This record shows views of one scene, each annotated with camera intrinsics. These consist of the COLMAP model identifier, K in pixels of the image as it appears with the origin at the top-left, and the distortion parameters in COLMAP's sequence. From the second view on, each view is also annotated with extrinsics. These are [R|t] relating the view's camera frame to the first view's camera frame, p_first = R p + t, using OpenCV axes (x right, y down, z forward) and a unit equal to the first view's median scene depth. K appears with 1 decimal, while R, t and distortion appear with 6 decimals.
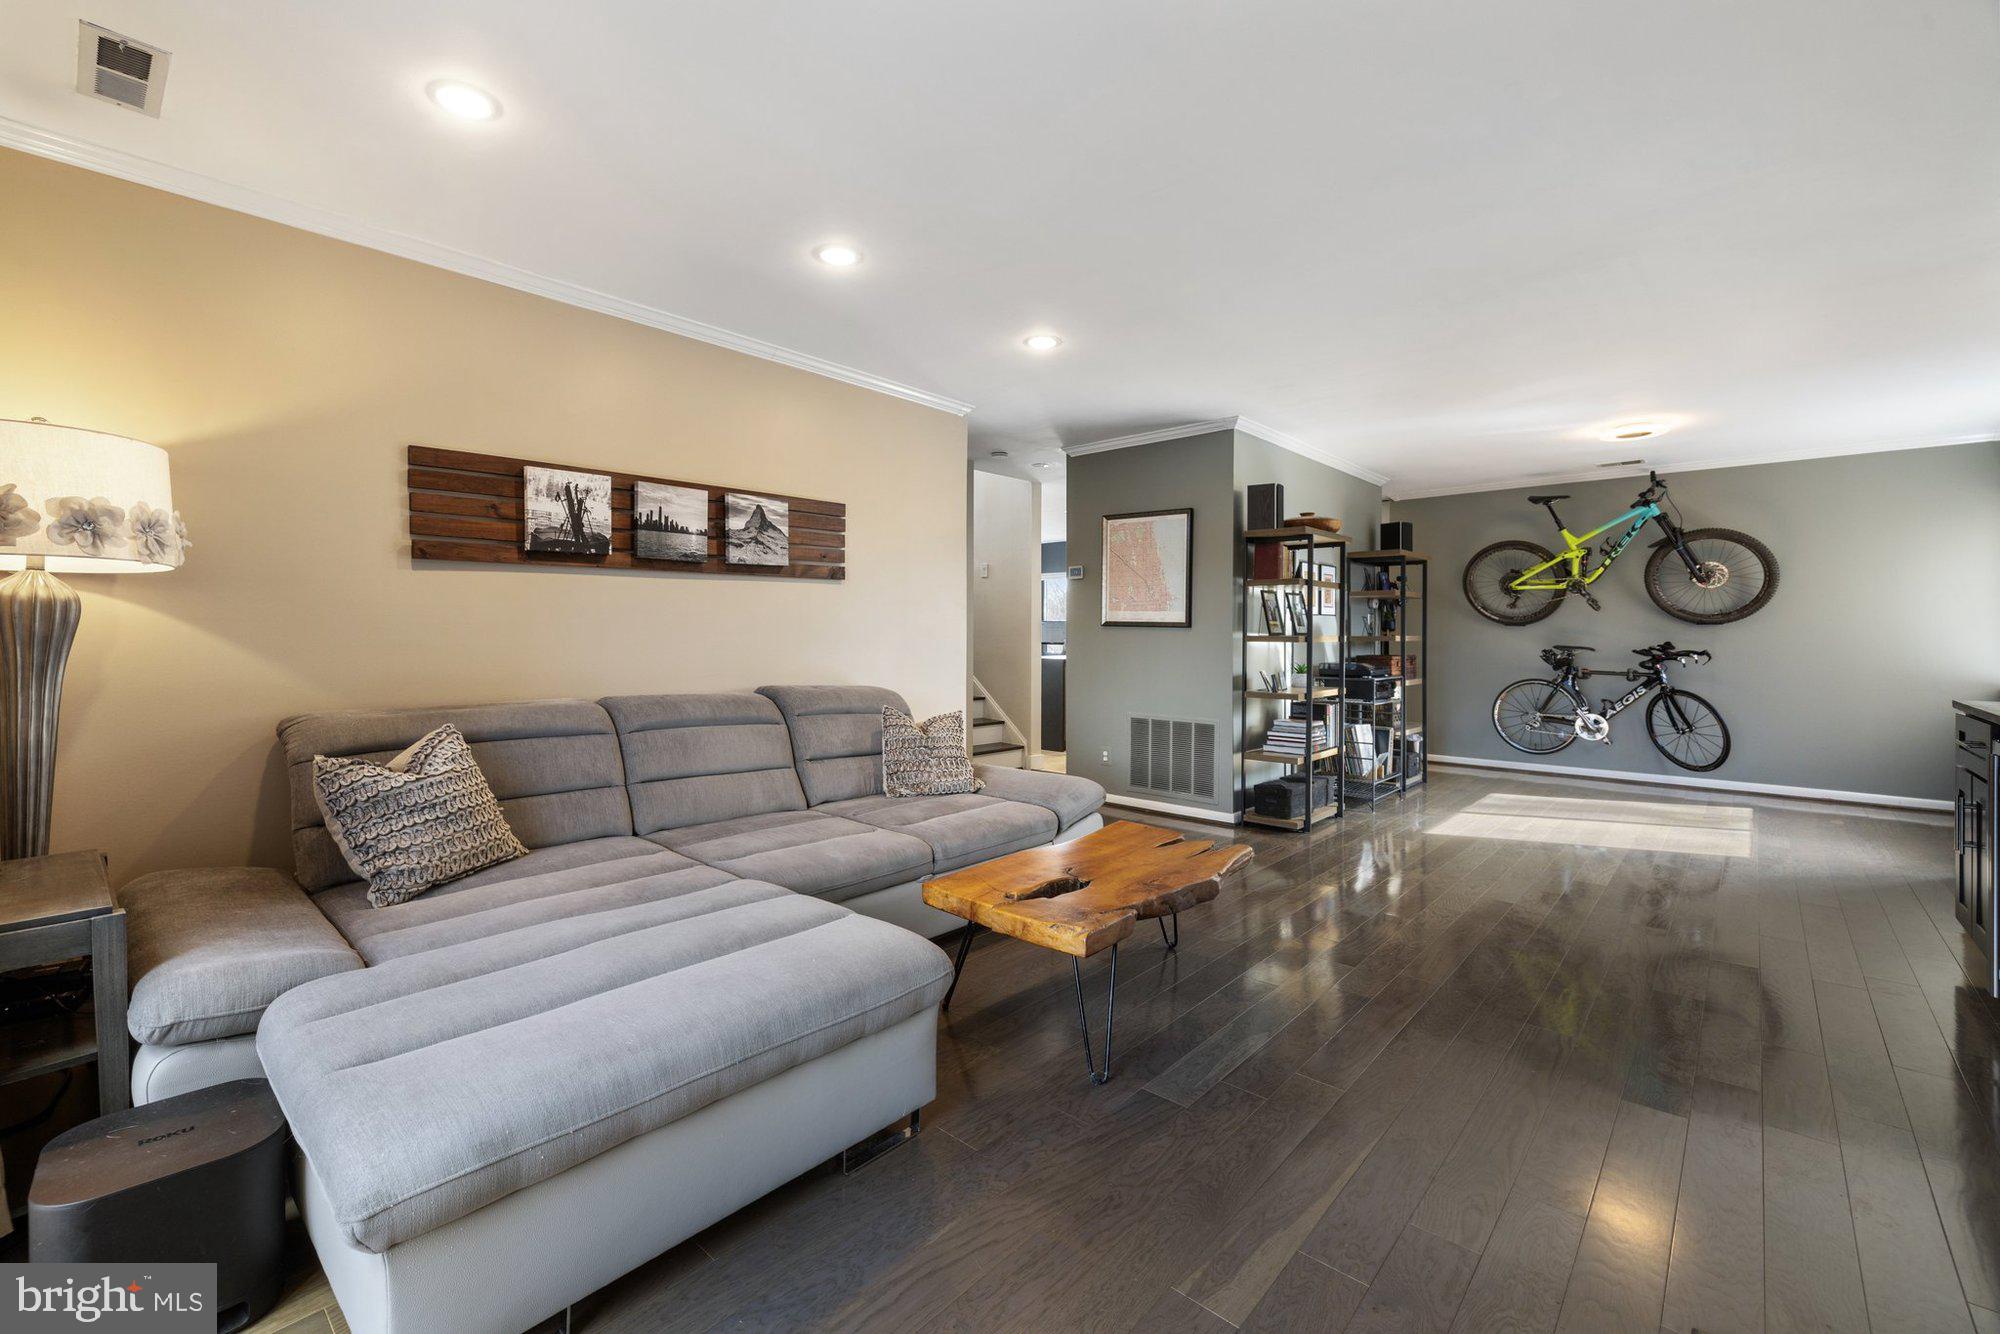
lens RADIAL K [[842.2, 0, 980.9], [0, 842.2, 633.9], [0, 0, 1]] dist [0.000519, -0.000275]
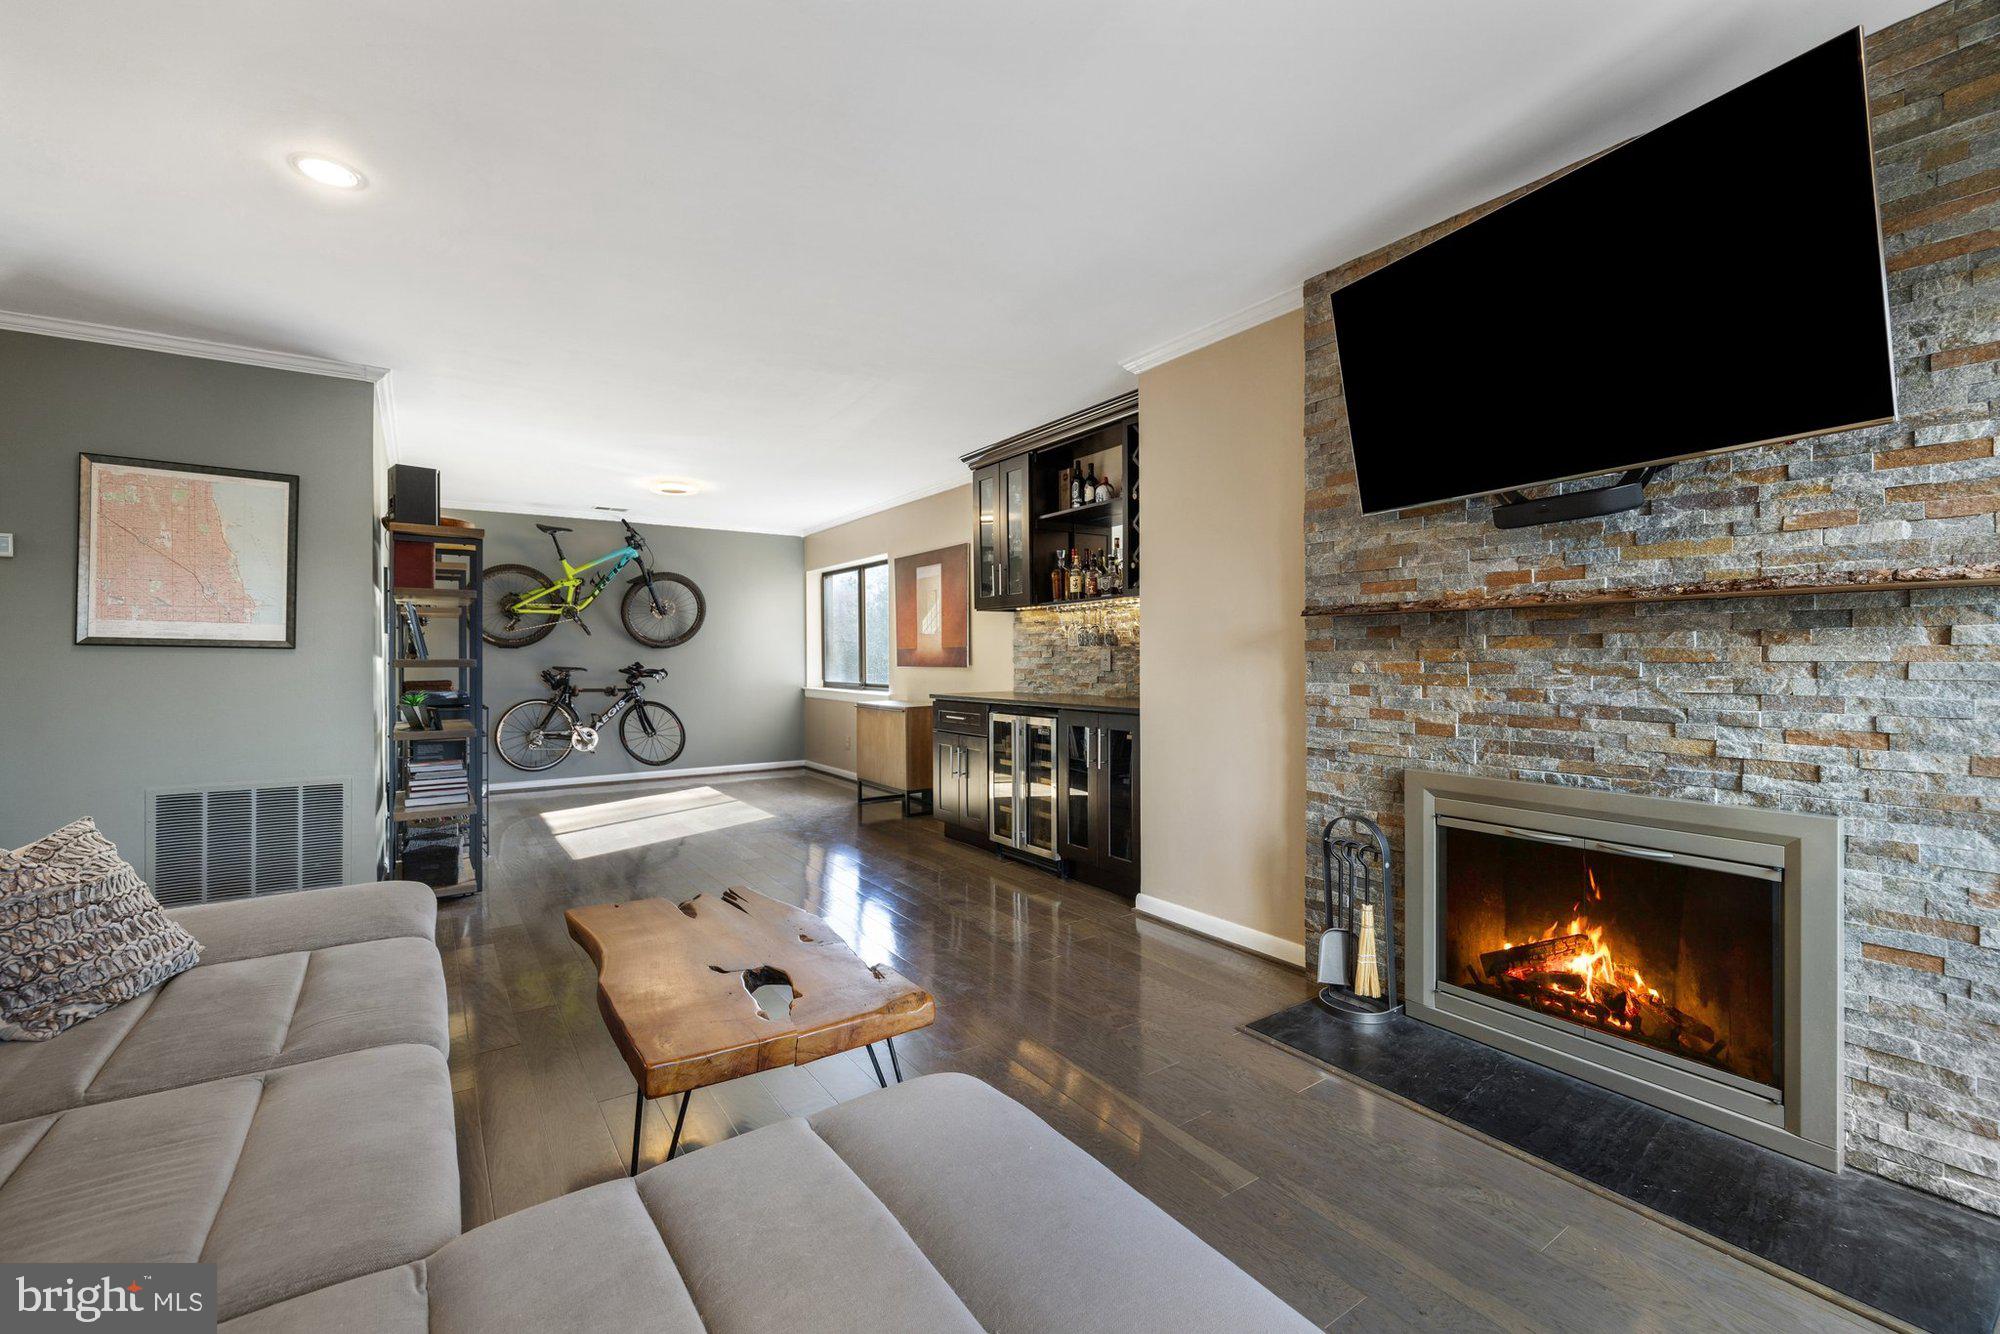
lens RADIAL K [[837.6, 0, 970.3], [0, 837.6, 658.4], [0, 0, 1]] dist [0.000484, -0.000007]
pose [[0.238453, -0.005716, 0.971137, -0.250774], [0.003454, 0.999981, 0.005038, -0.000801], [-0.971148, 0.002153, 0.238468, 0.257969]]
